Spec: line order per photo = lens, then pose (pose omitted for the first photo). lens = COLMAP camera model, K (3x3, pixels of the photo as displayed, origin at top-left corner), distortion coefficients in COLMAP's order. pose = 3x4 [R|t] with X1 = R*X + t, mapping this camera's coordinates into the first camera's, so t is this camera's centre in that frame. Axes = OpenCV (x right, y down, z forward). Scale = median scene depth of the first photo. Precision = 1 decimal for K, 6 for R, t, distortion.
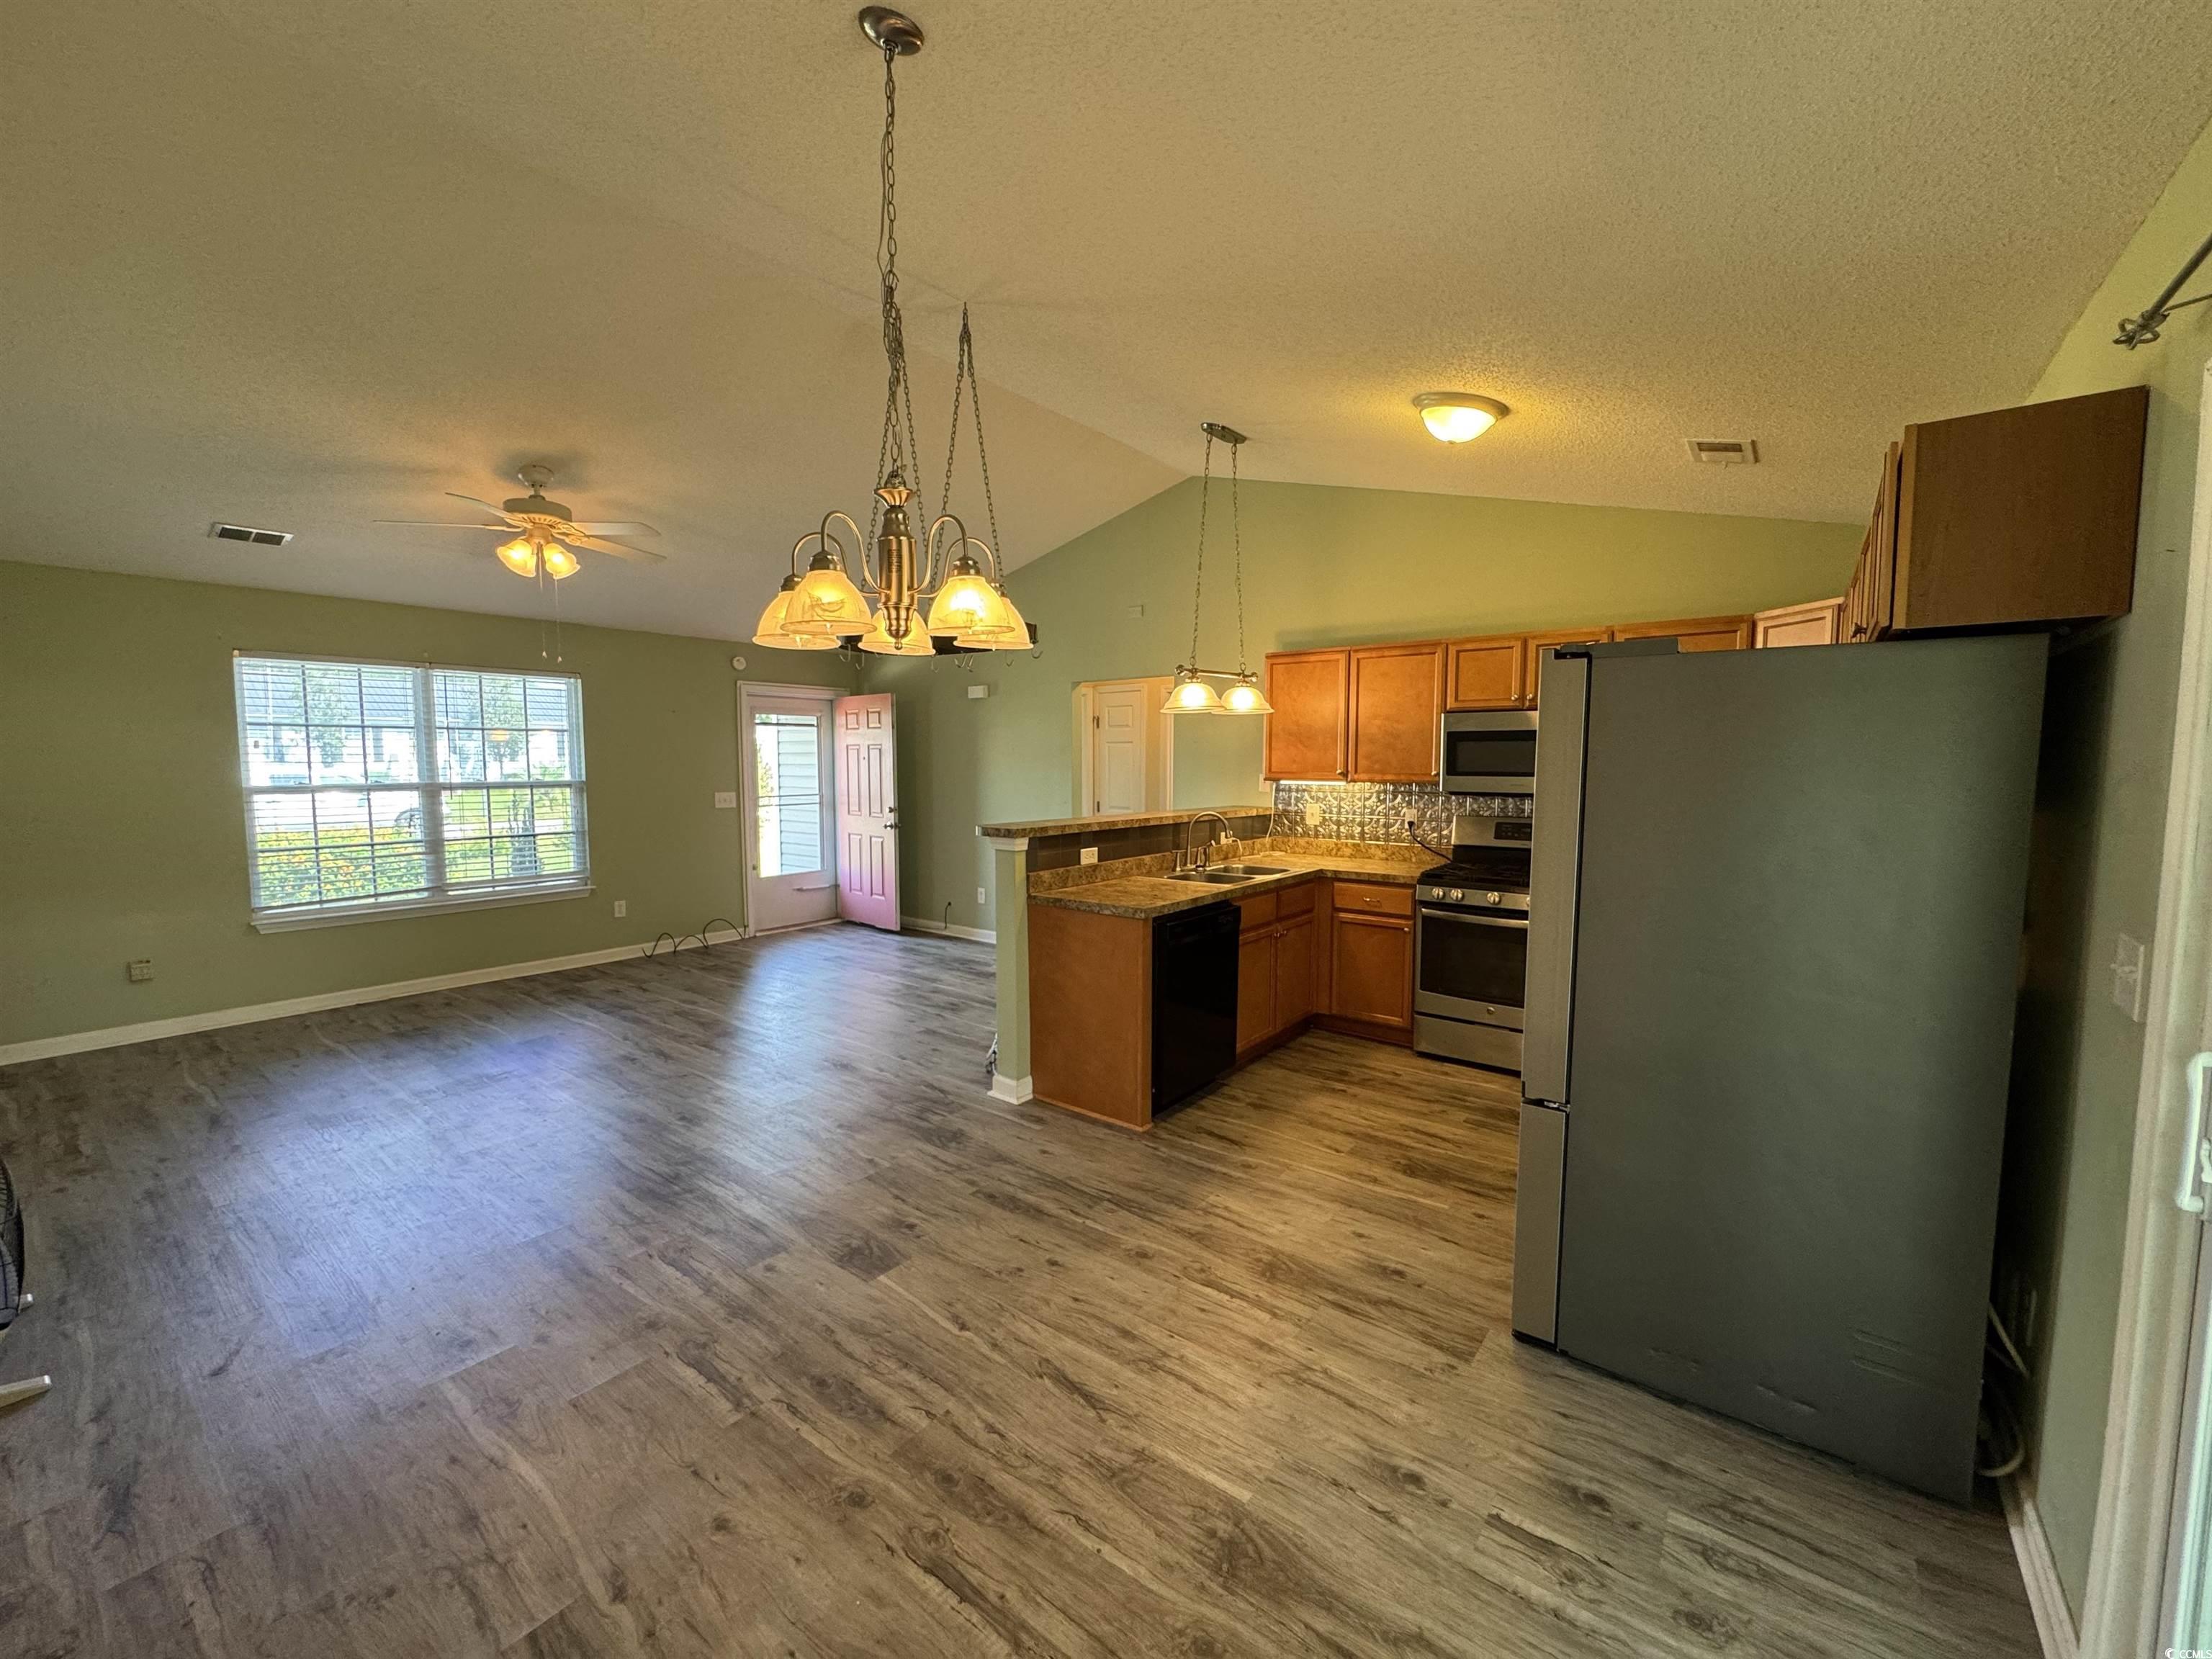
lens RADIAL K [[880.8, 0, 1107.6], [0, 880.8, 832.6], [0, 0, 1]] dist [-0.003308, 0.000796]
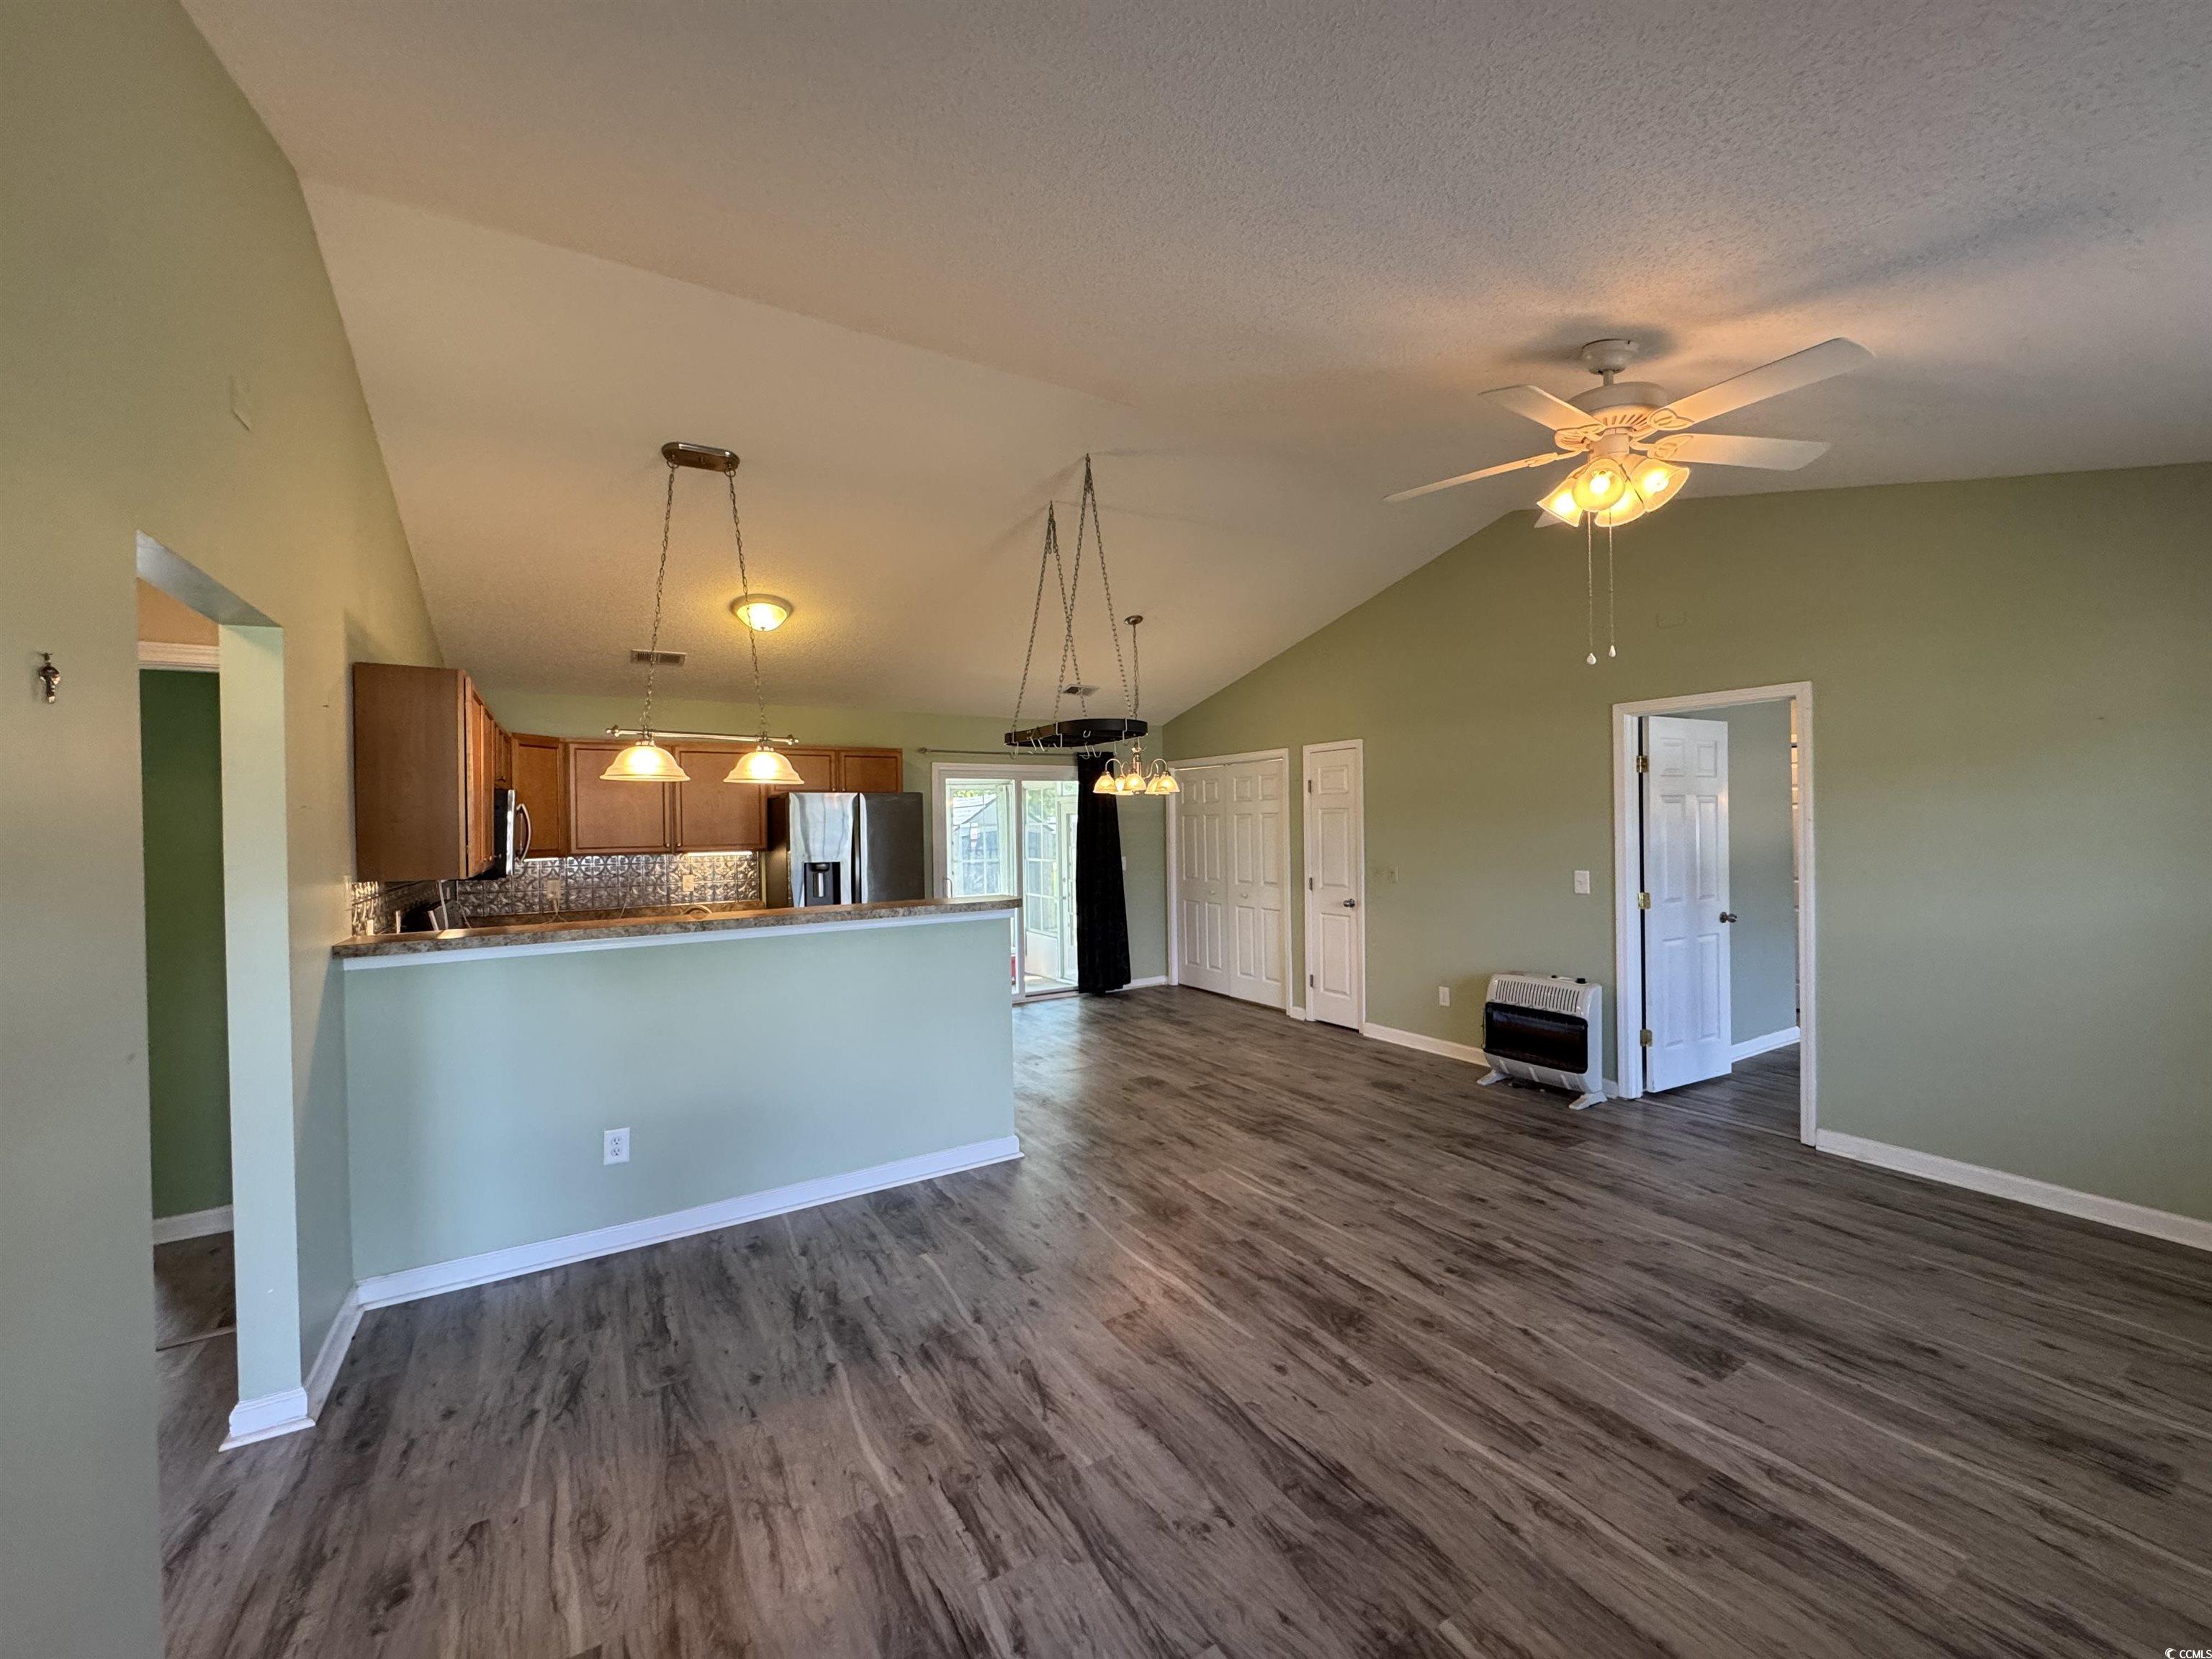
lens RADIAL K [[880.8, 0, 1104.7], [0, 880.8, 833.1], [0, 0, 1]] dist [-0.003308, 0.000796]
pose [[-0.932609, 0.009857, 0.360753, -0.671991], [0.046206, 0.994661, 0.092275, -0.190200], [-0.357917, 0.102725, -0.928086, 2.109145]]
